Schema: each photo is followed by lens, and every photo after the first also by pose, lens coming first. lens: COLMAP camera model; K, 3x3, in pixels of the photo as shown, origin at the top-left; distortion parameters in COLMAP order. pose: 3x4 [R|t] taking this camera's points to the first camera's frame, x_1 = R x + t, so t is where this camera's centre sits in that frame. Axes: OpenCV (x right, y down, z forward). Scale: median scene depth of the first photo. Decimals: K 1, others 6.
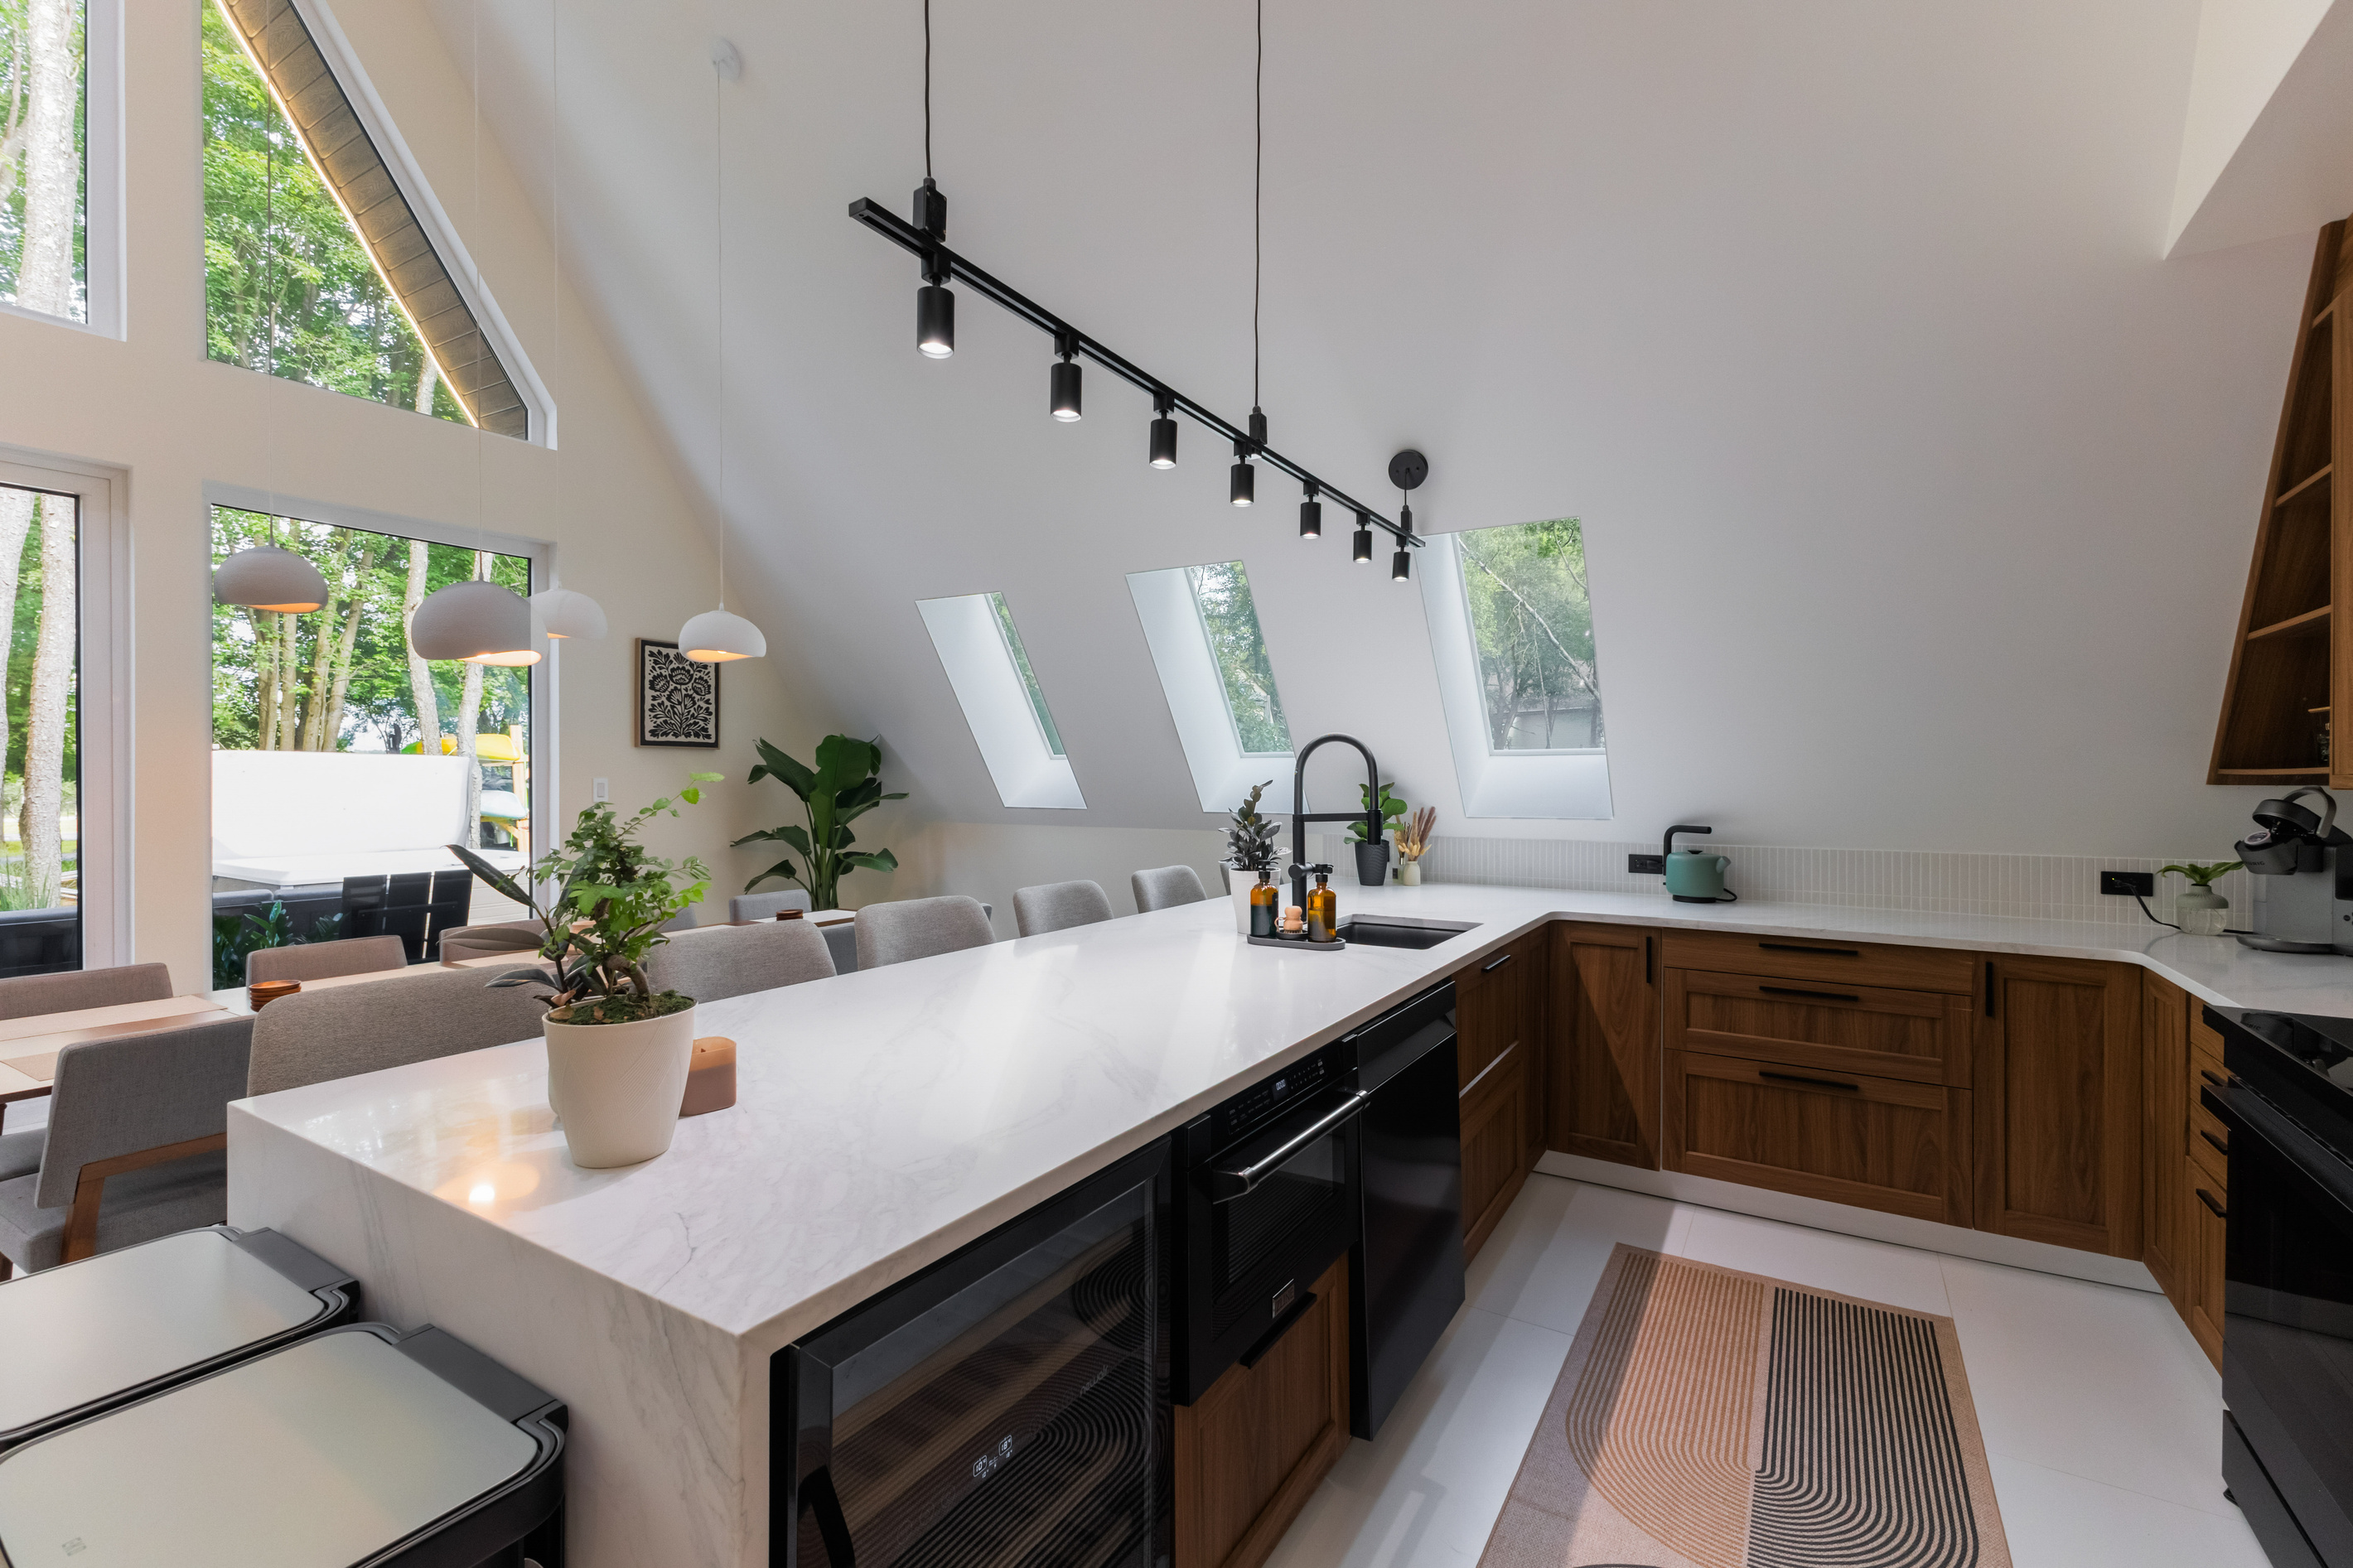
lens RADIAL K [[1017.2, 0, 1187.4], [0, 1017.2, 789.4], [0, 0, 1]] dist [0.005561, -0.000419]
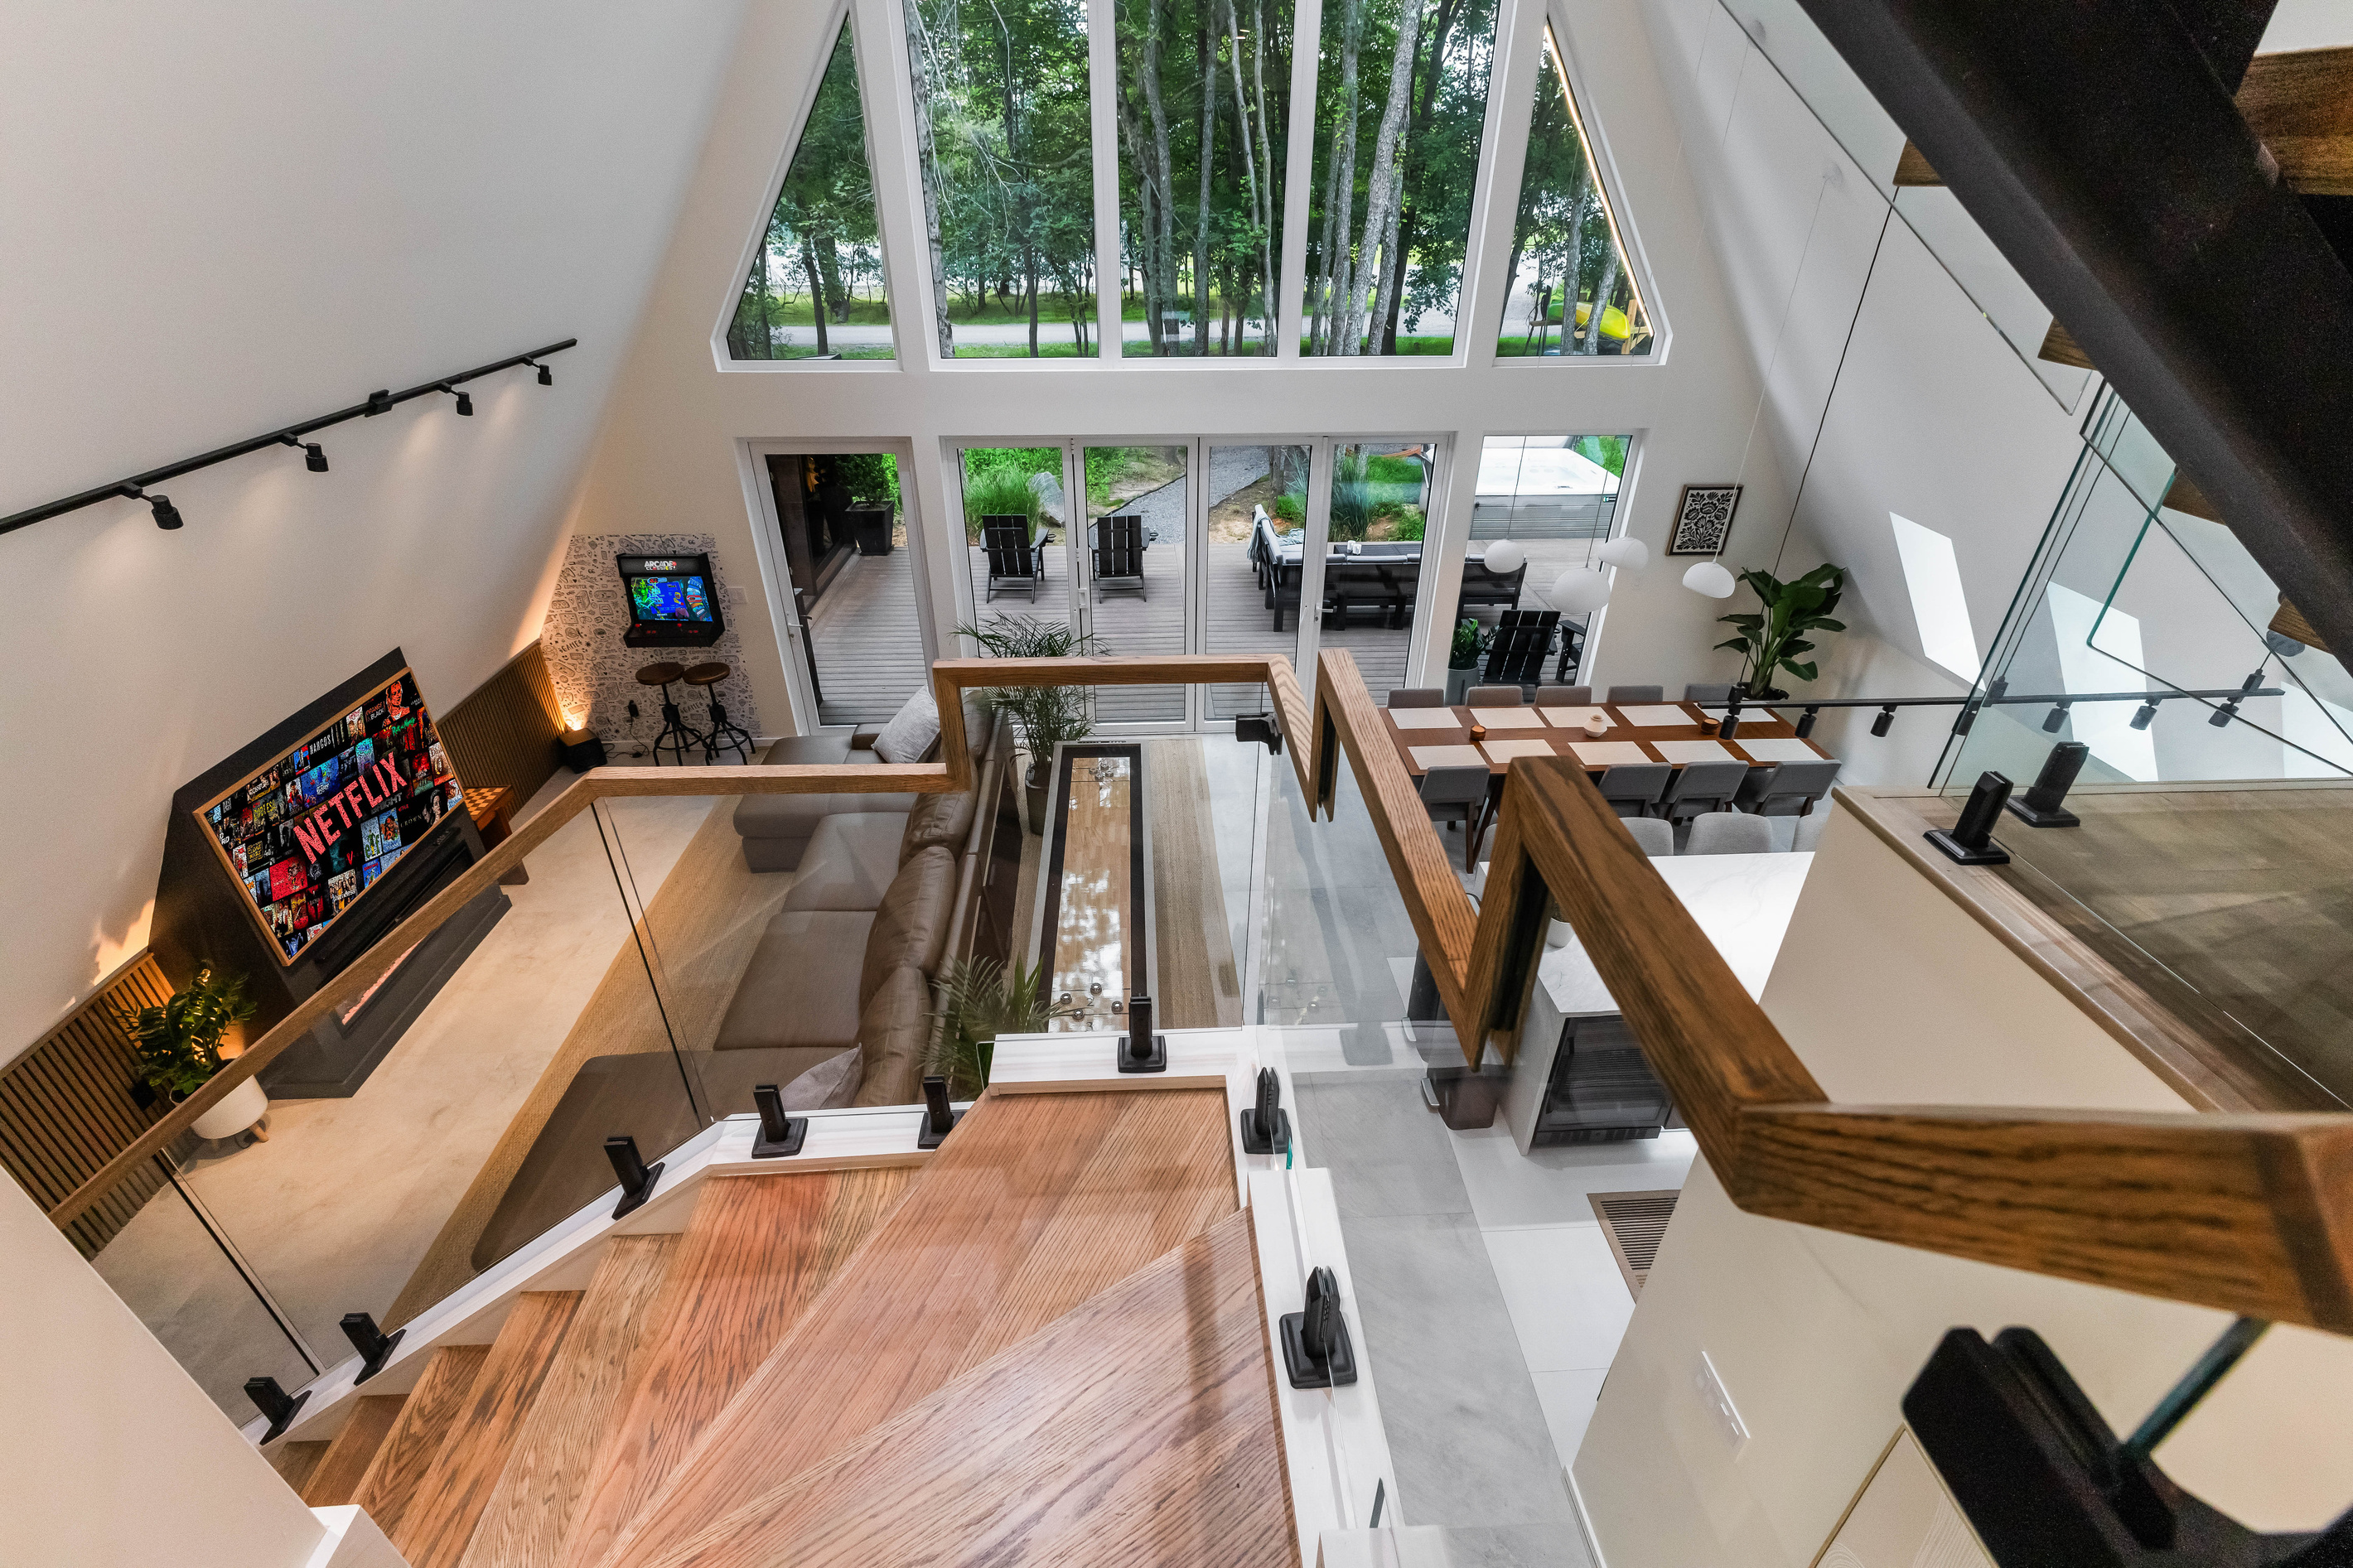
lens RADIAL K [[1017.2, 0, 1172.9], [0, 1017.2, 783.3], [0, 0, 1]] dist [0.005561, -0.000419]
pose [[0.571361, 0.421855, -0.703978, 0.263791], [-0.012270, 0.862074, 0.506634, -0.509005], [0.820607, -0.280833, 0.497731, -0.476652]]
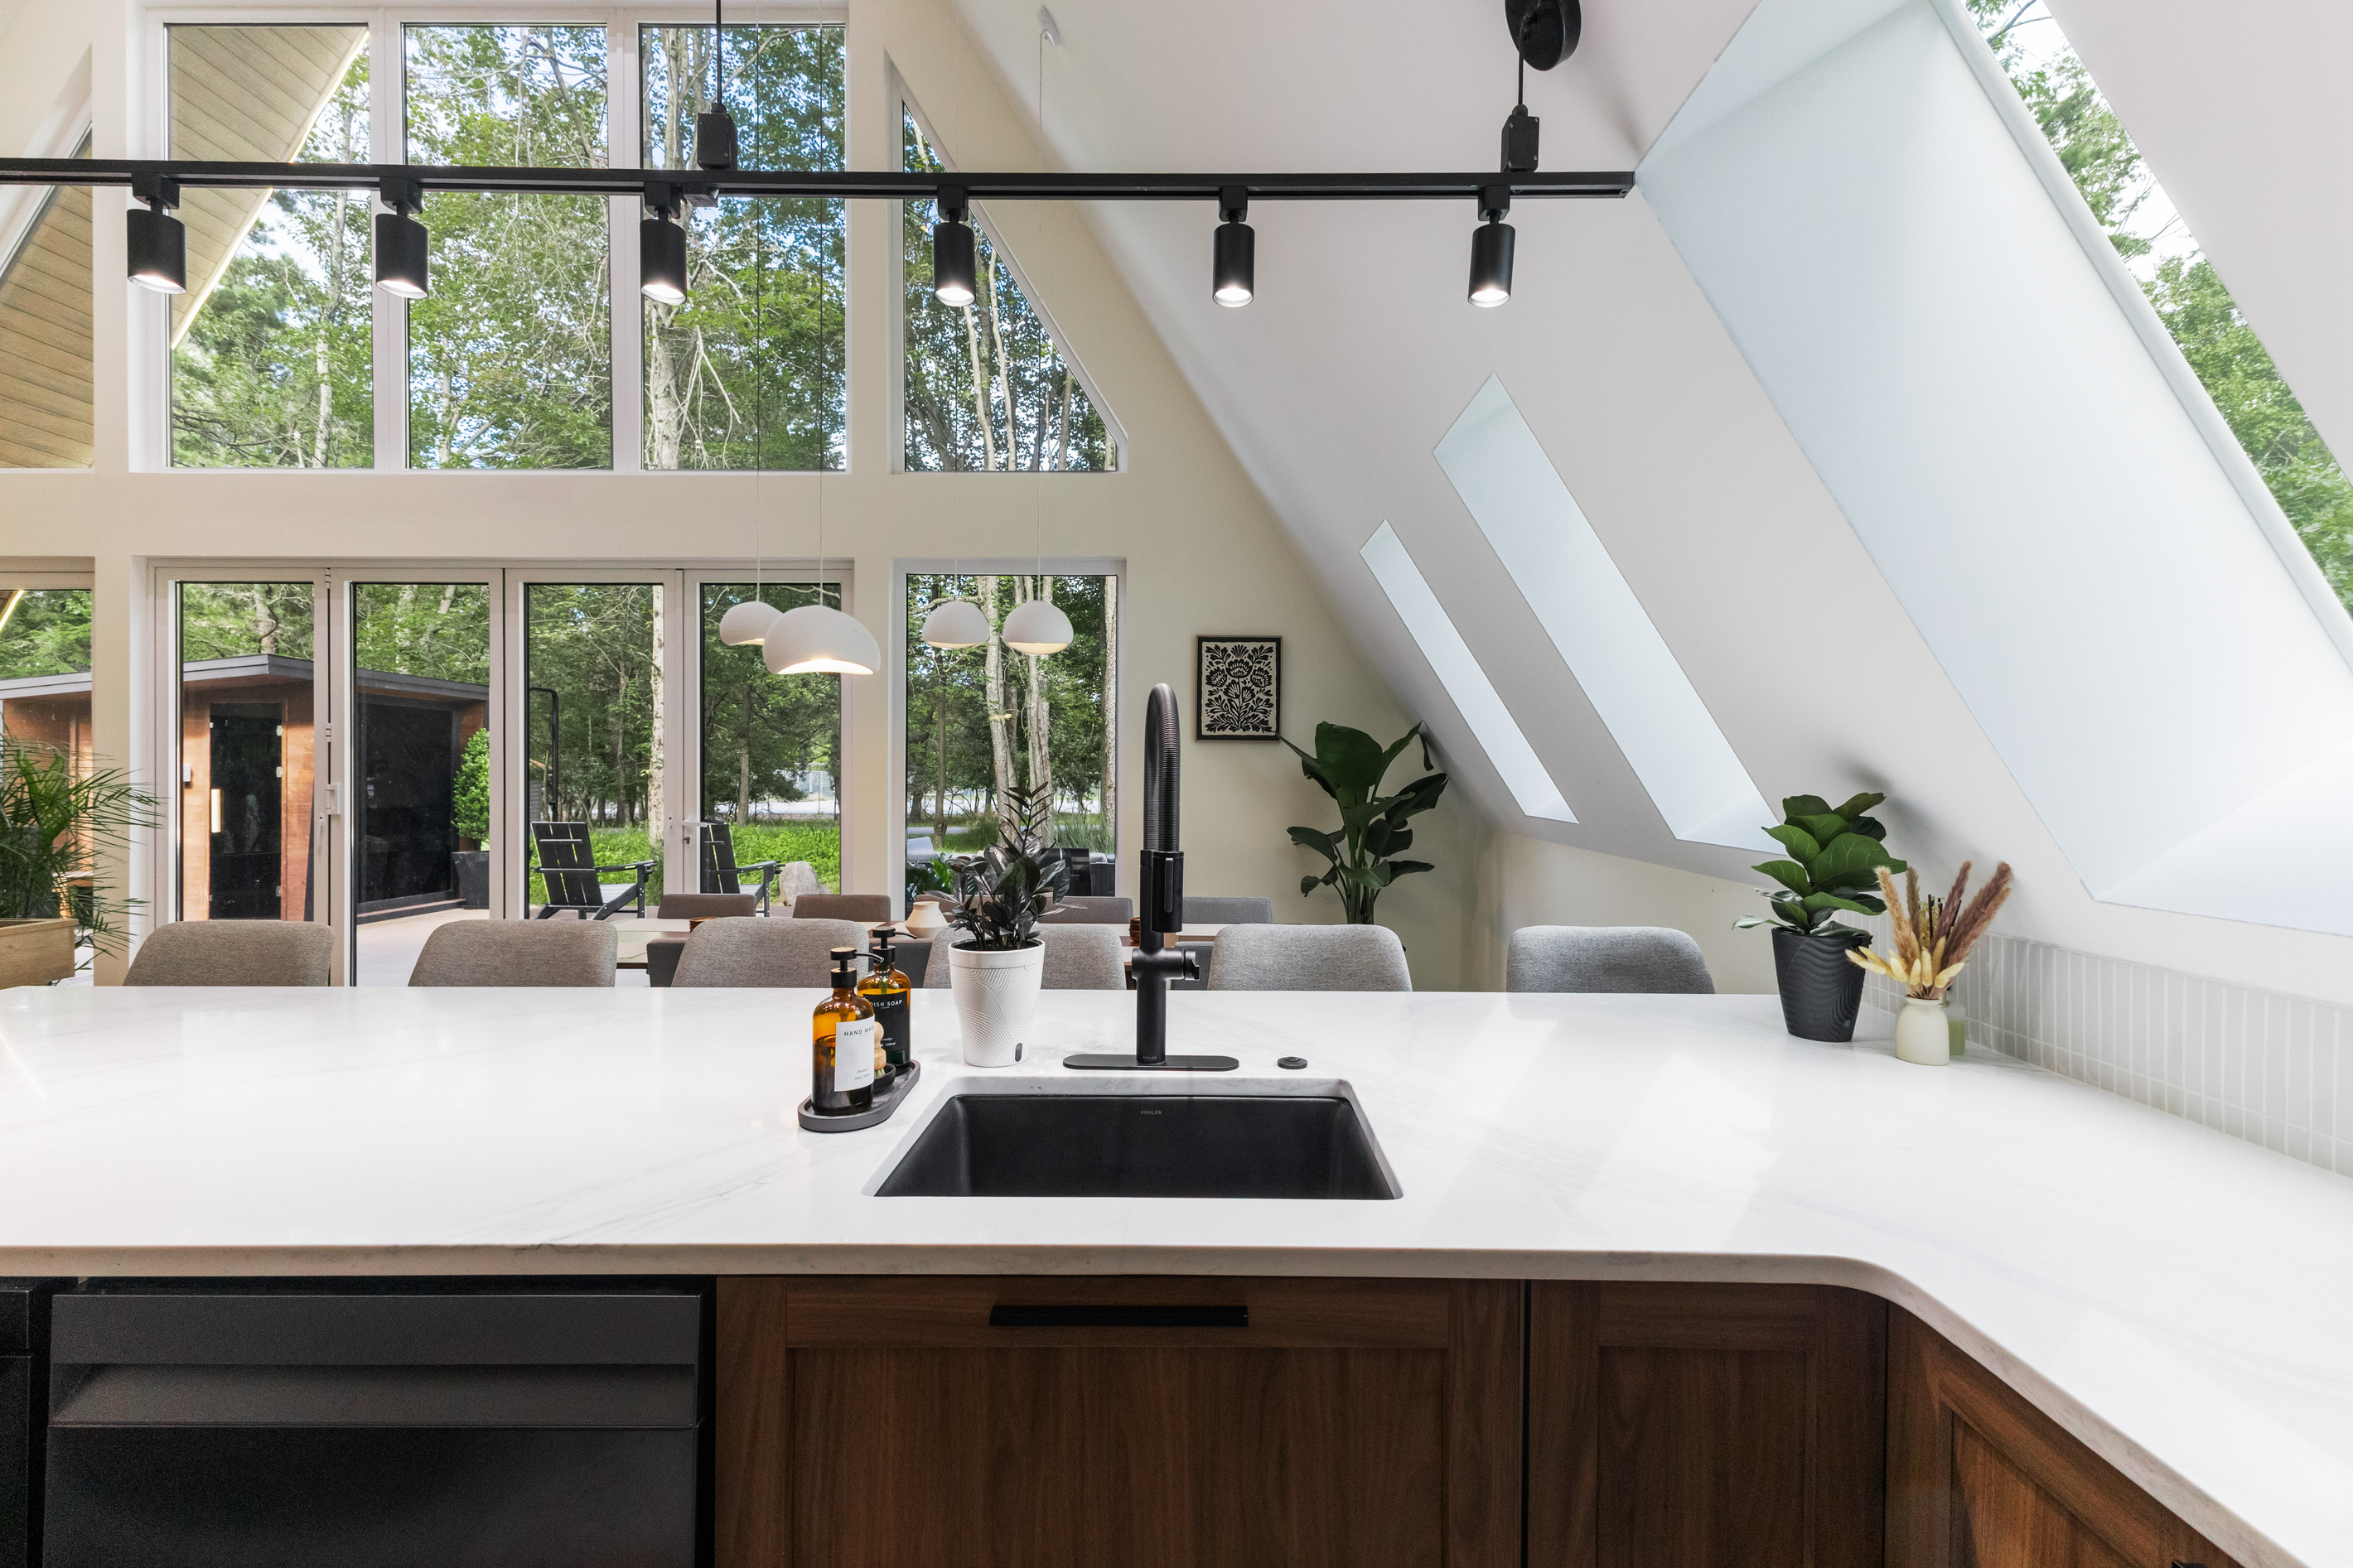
lens RADIAL K [[1017.2, 0, 1200.5], [0, 1017.2, 776.6], [0, 0, 1]] dist [0.005561, -0.000419]
pose [[0.519596, 0.007319, -0.854381, 0.332226], [-0.015325, 0.999882, -0.000755, -0.005581], [0.854274, 0.013486, 0.519647, 0.462673]]
